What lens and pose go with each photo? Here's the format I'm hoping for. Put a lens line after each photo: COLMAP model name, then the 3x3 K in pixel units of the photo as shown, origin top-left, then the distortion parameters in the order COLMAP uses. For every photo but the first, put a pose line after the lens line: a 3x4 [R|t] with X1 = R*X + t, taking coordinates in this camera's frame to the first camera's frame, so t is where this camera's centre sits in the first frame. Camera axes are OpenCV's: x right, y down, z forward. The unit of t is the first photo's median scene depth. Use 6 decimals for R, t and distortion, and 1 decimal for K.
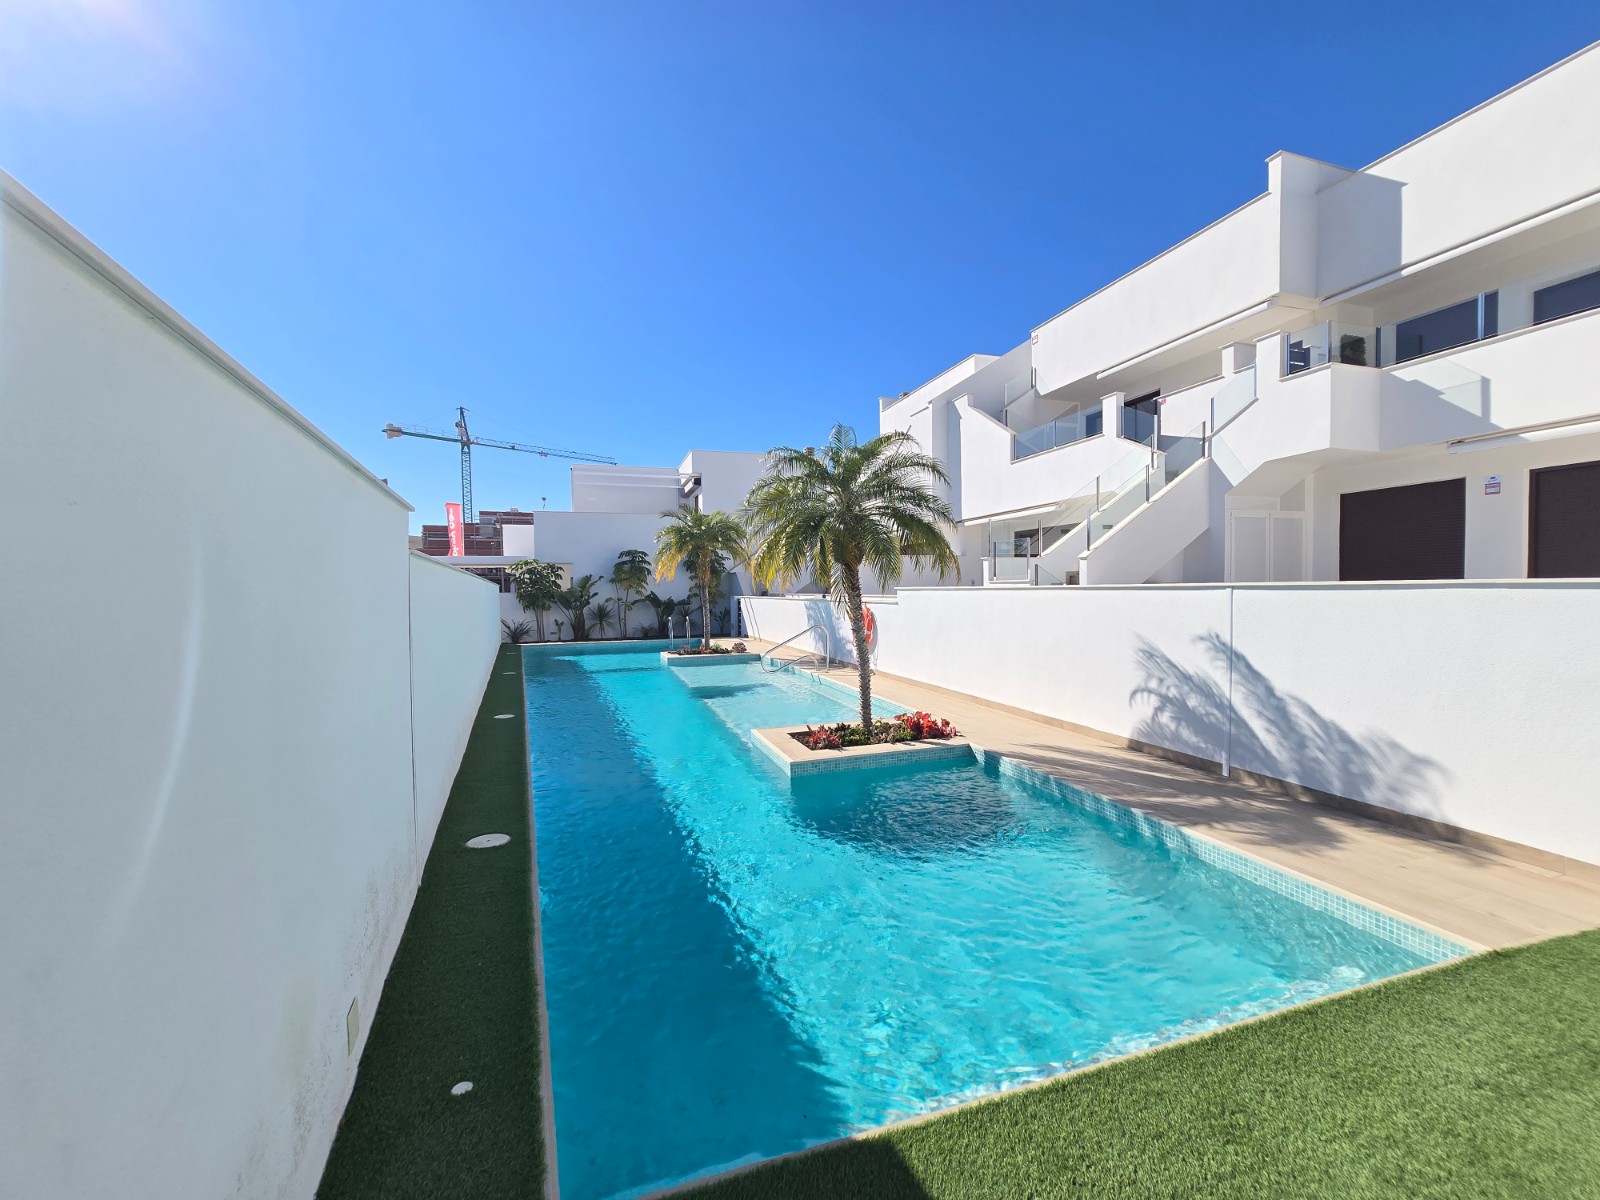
lens RADIAL K [[654.6, 0, 797.1], [0, 654.6, 609.0], [0, 0, 1]] dist [0.000105, -0.000618]
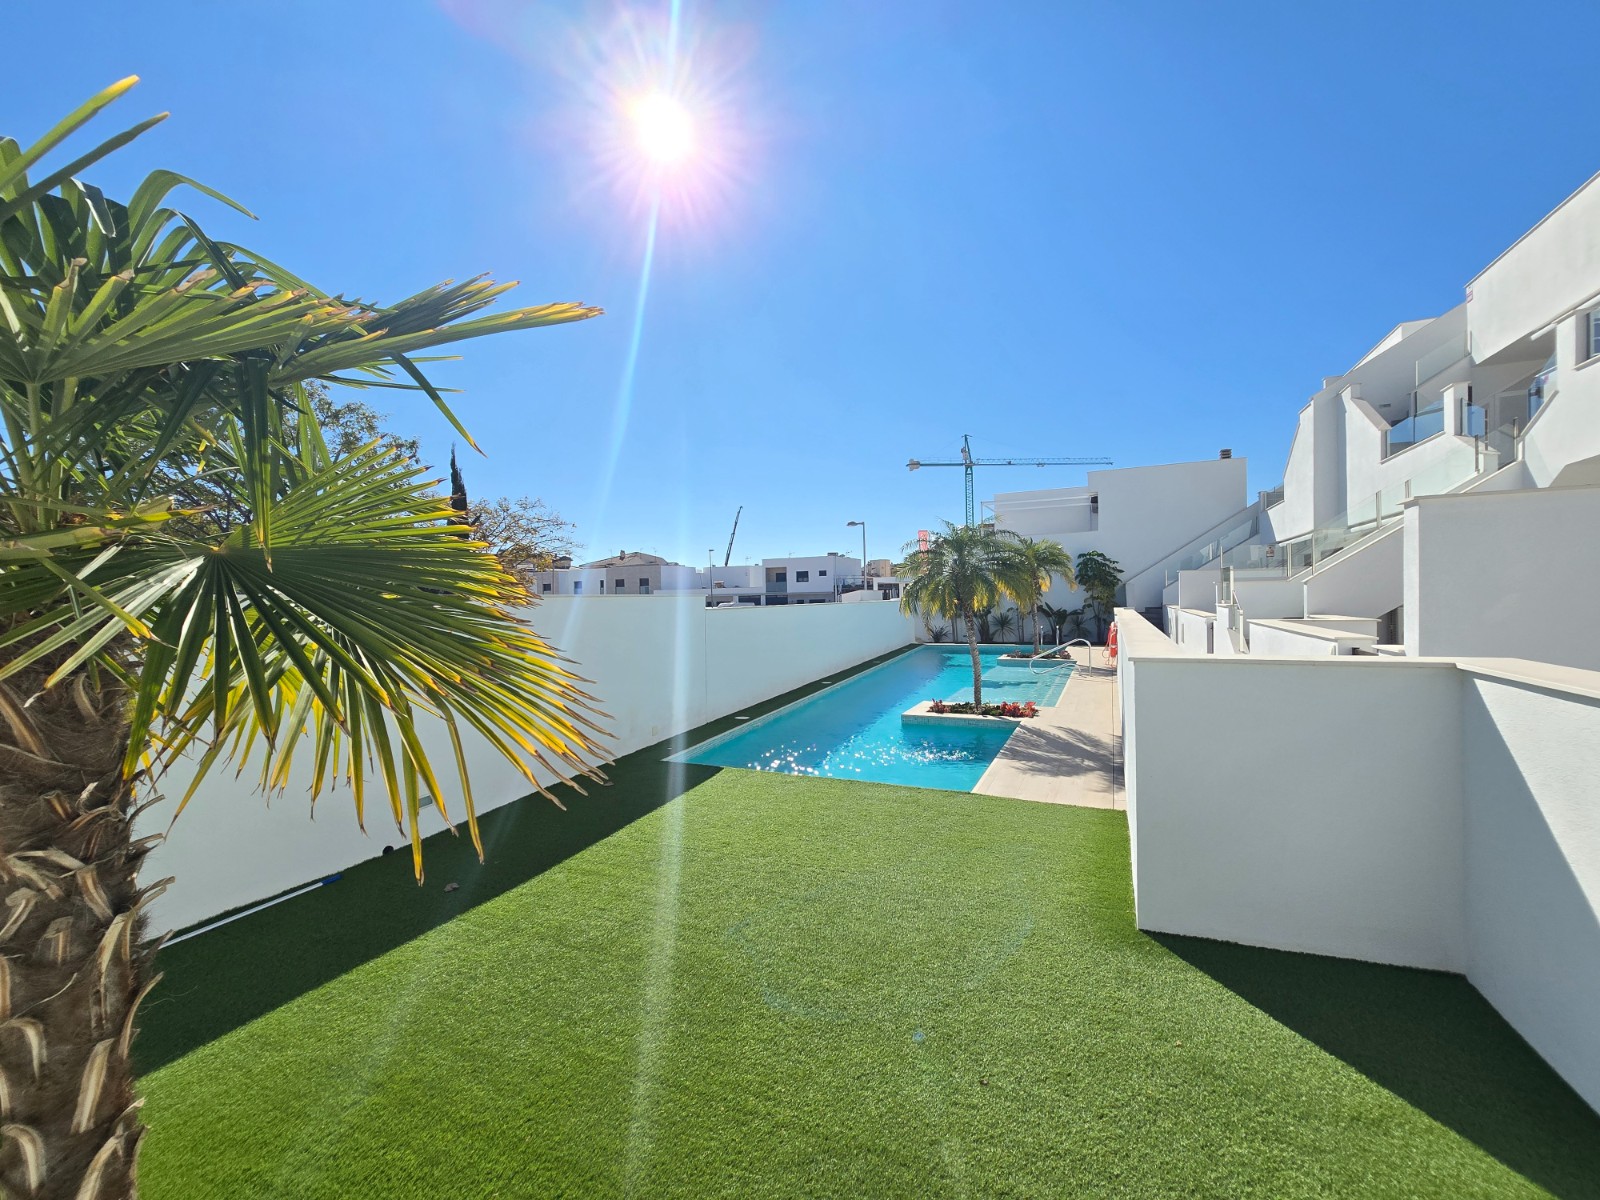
lens RADIAL K [[654.6, 0, 797.1], [0, 654.6, 609.0], [0, 0, 1]] dist [0.000105, -0.000618]
pose [[0.726846, 0.010311, -0.686723, 0.250789], [-0.012177, 0.999924, 0.002125, -0.013177], [0.686693, 0.006818, 0.726916, -0.123804]]
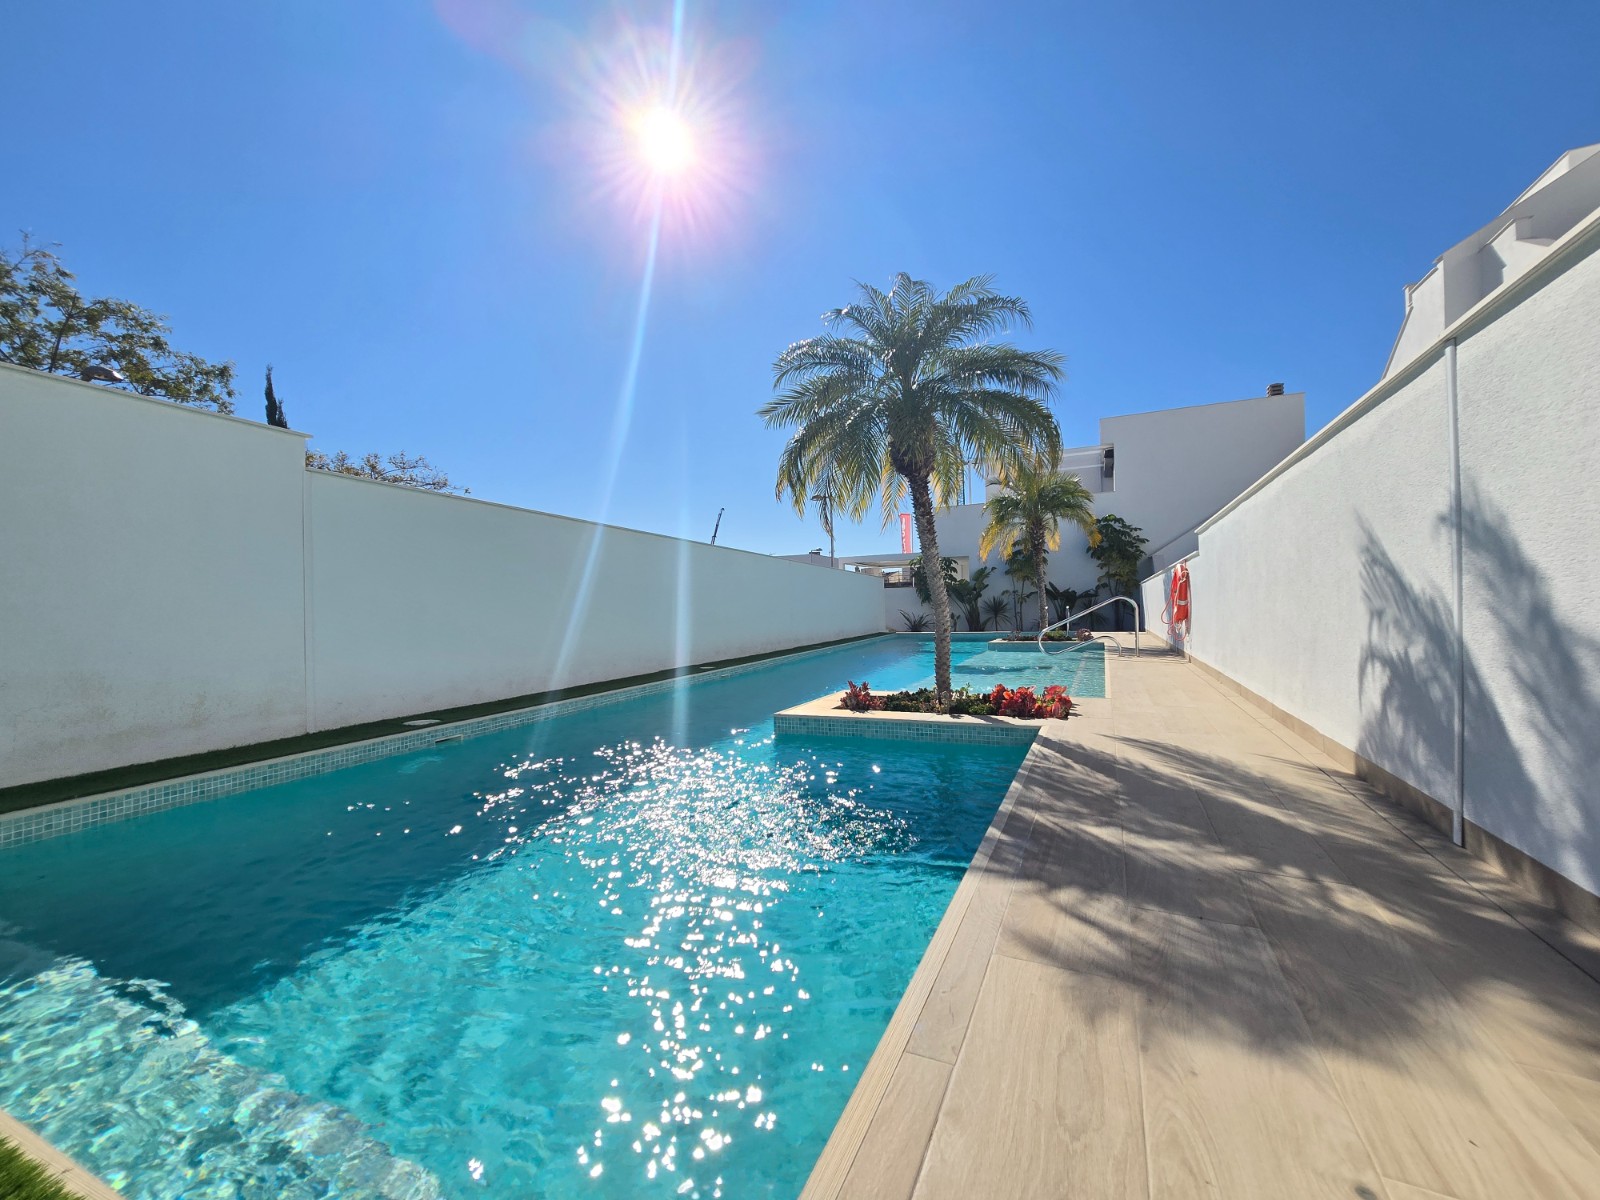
lens RADIAL K [[654.6, 0, 797.1], [0, 654.6, 609.0], [0, 0, 1]] dist [0.000105, -0.000618]
pose [[0.732795, -0.004801, -0.680432, 0.141509], [-0.008725, 0.999827, -0.016450, 0.028909], [0.680393, 0.017991, 0.732626, 0.102968]]
